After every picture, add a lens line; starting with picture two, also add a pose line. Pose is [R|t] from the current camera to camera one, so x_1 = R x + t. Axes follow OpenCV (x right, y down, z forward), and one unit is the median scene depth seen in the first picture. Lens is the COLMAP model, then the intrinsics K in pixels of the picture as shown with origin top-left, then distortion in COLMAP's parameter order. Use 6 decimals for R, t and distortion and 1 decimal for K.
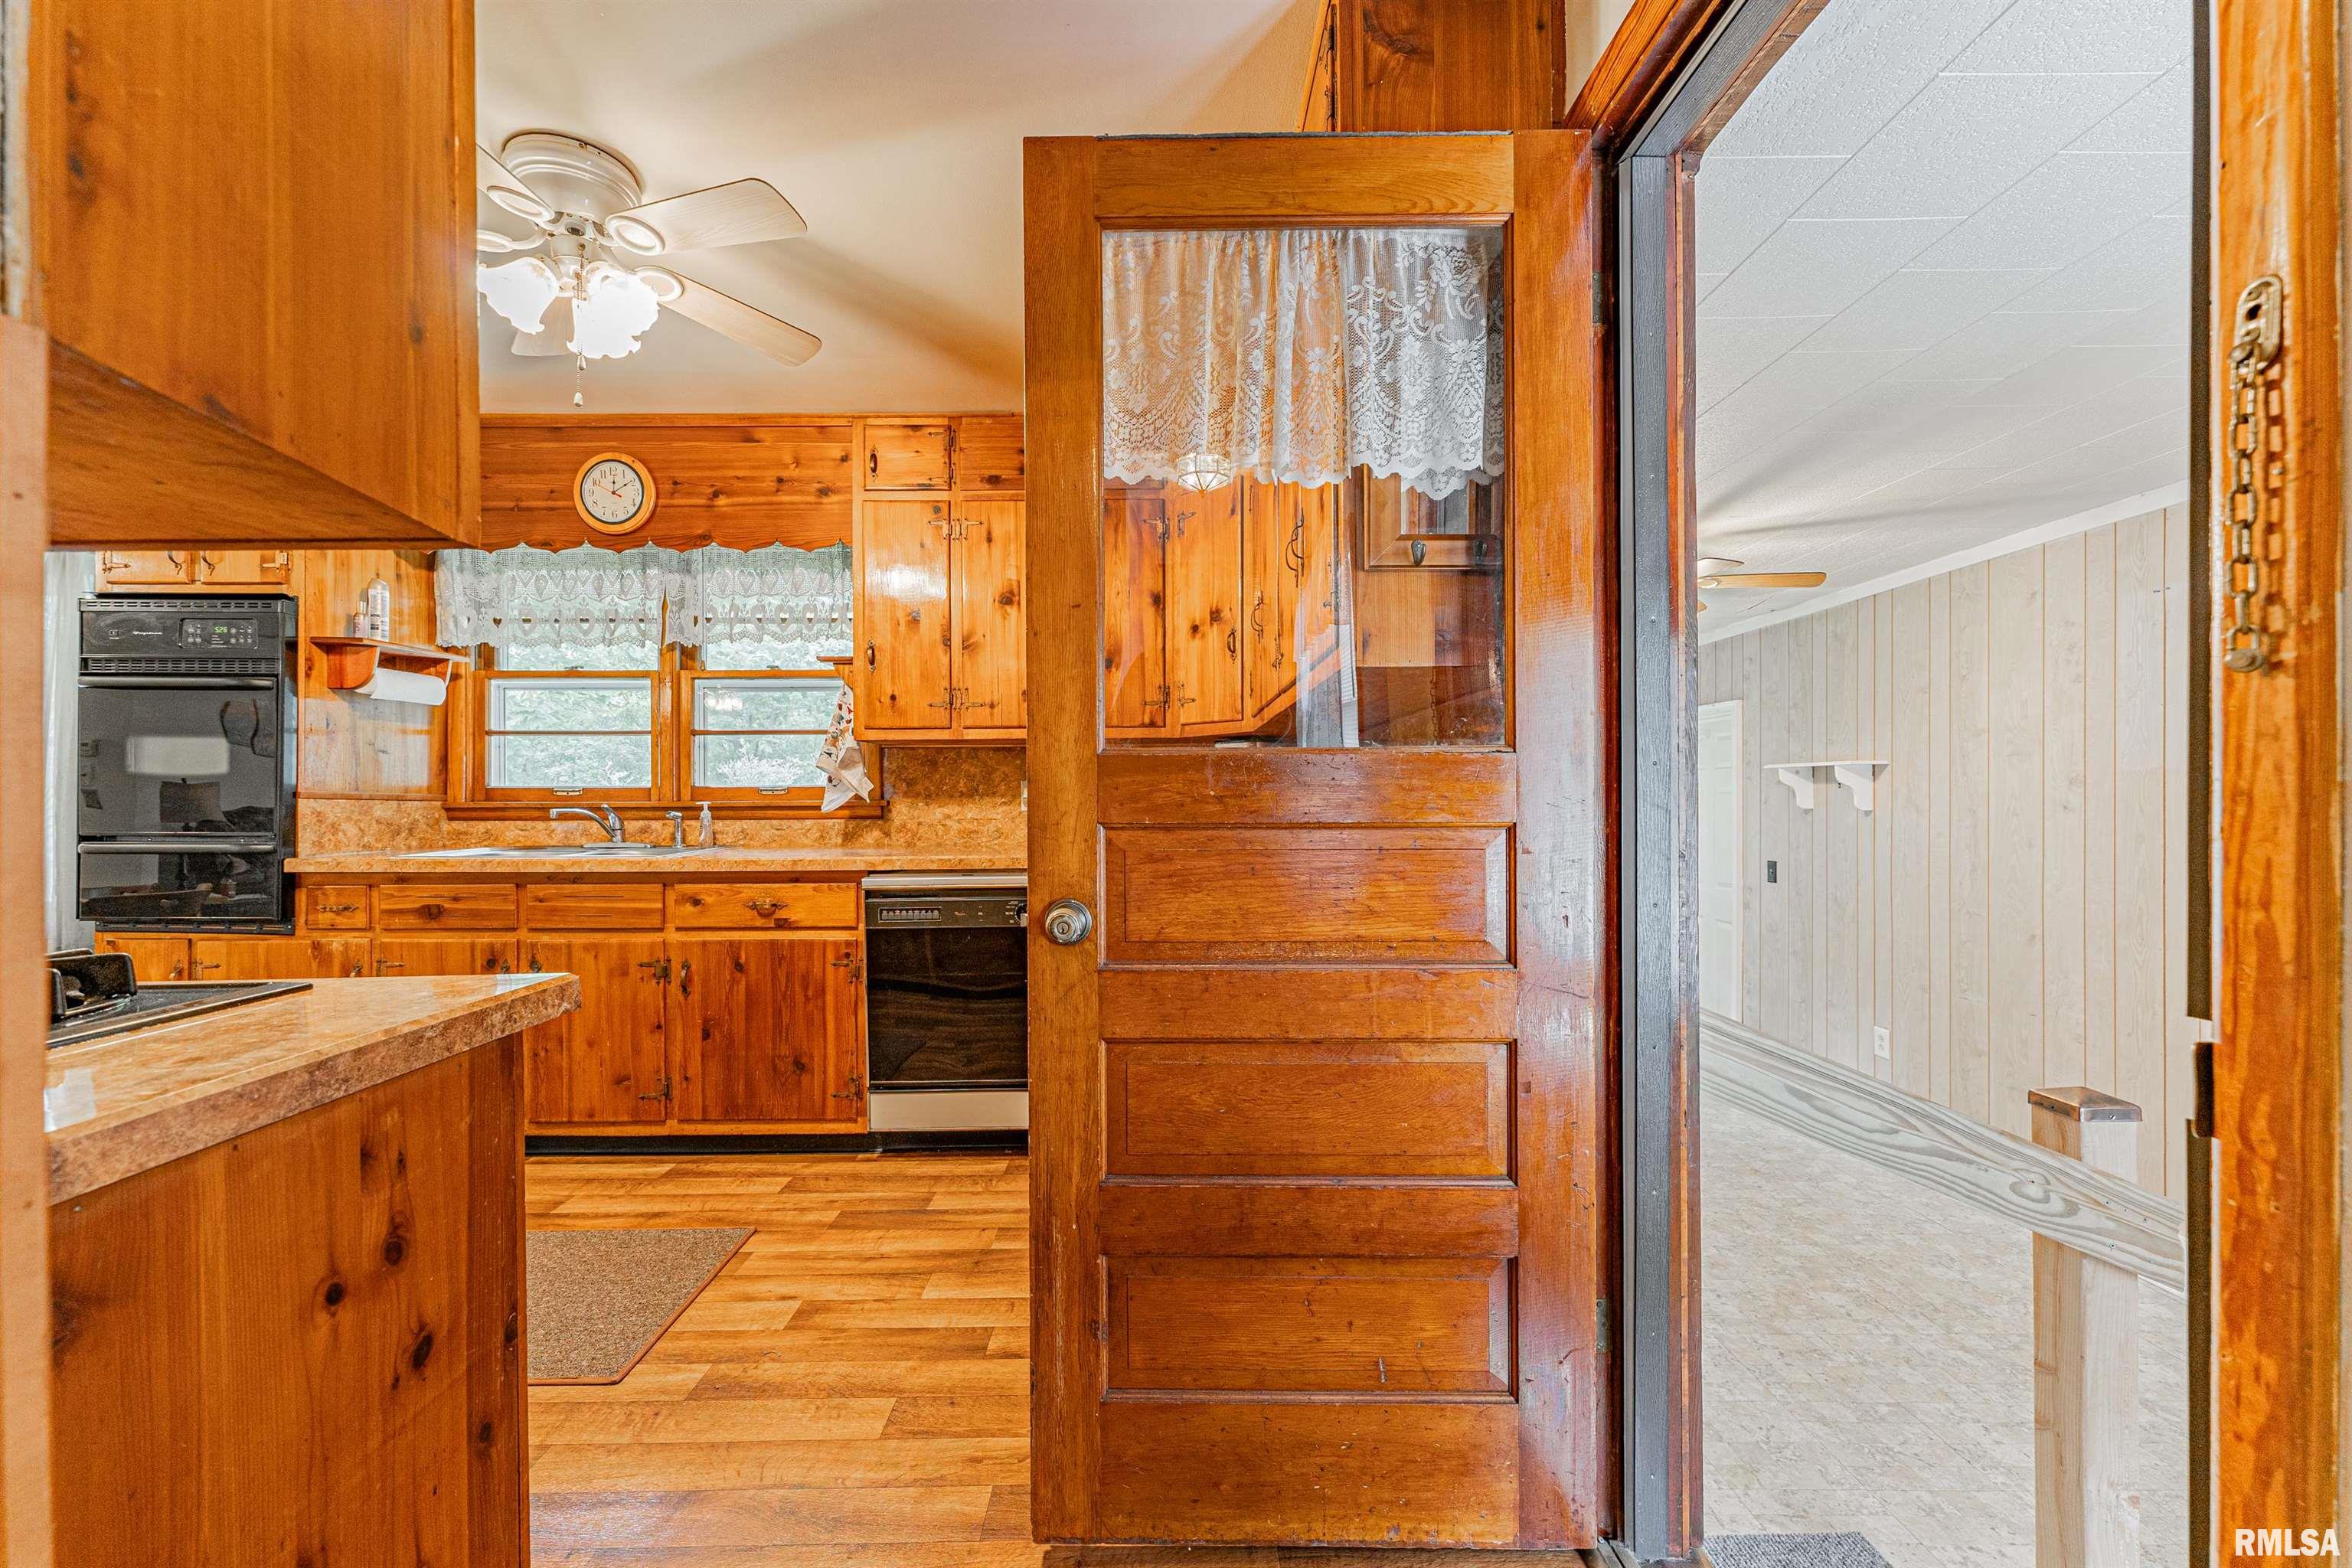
lens RADIAL K [[955.6, 0, 1216.7], [0, 955.6, 803.7], [0, 0, 1]] dist [0.002770, -0.000774]
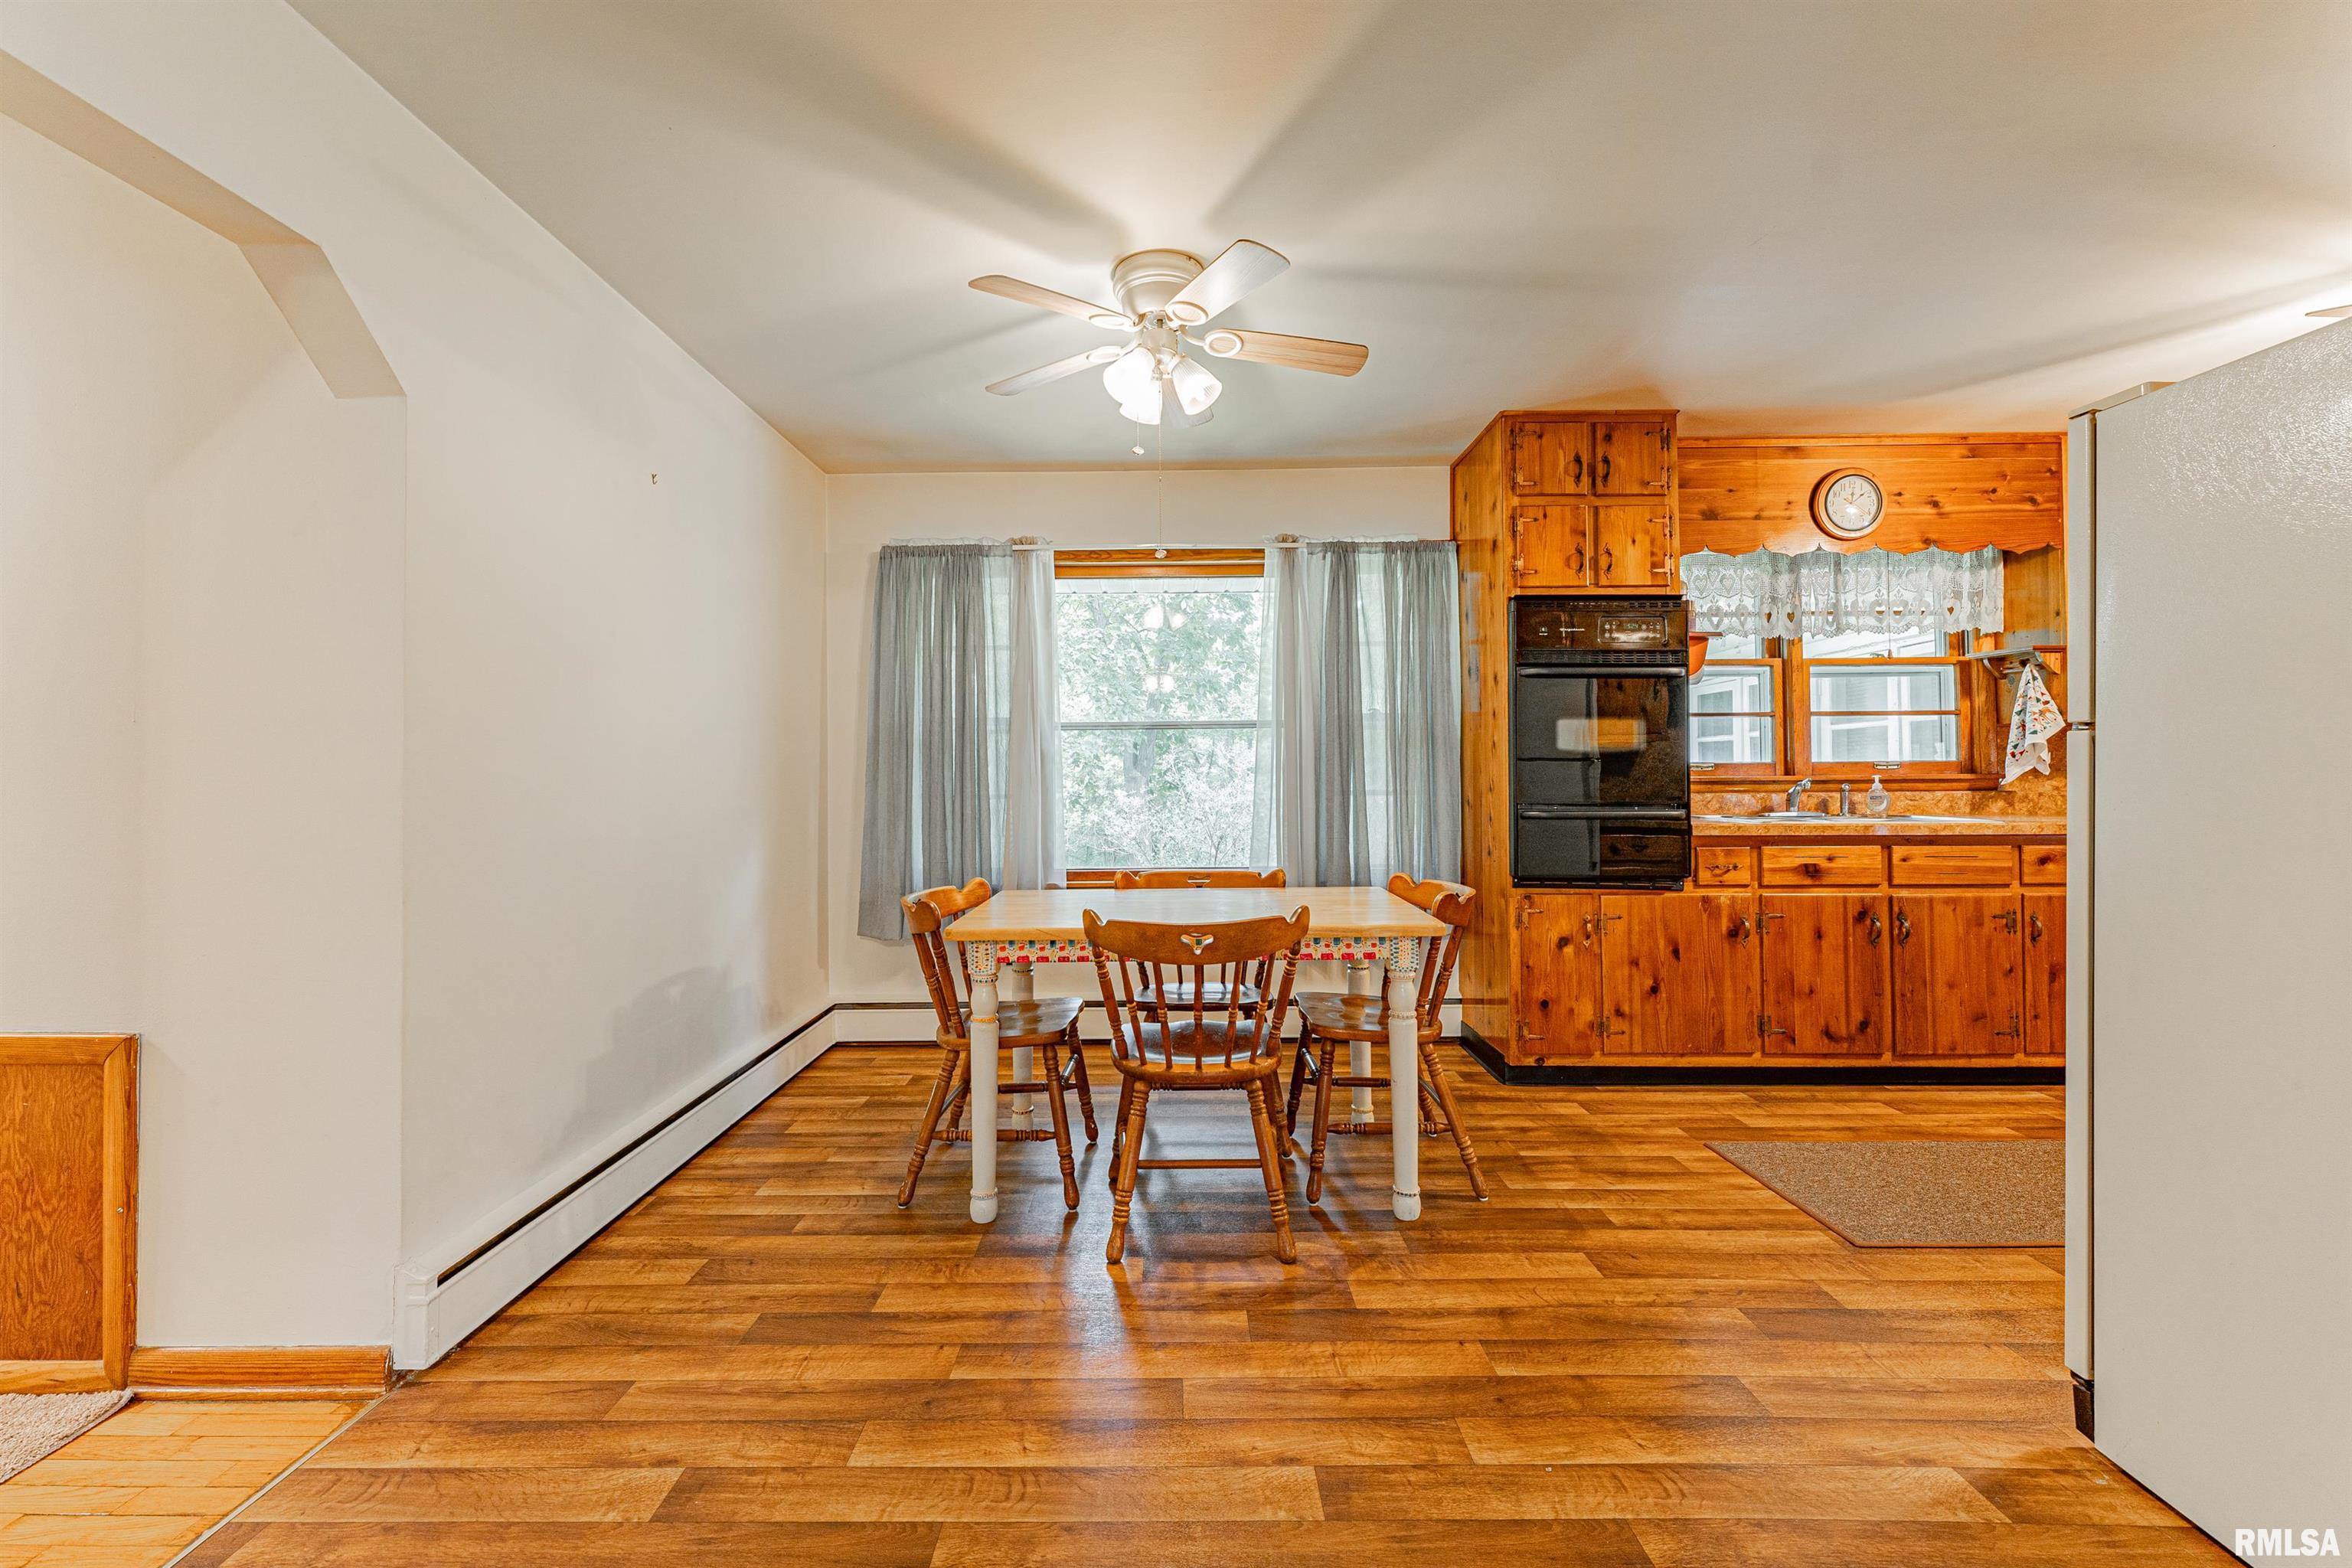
lens RADIAL K [[955.6, 0, 1145.1], [0, 955.6, 774.6], [0, 0, 1]] dist [0.002770, -0.000774]
pose [[0.999188, -0.005676, -0.039899, -1.567912], [0.005036, 0.999857, -0.016132, 0.012926], [0.039985, 0.015918, 0.999073, -0.181702]]
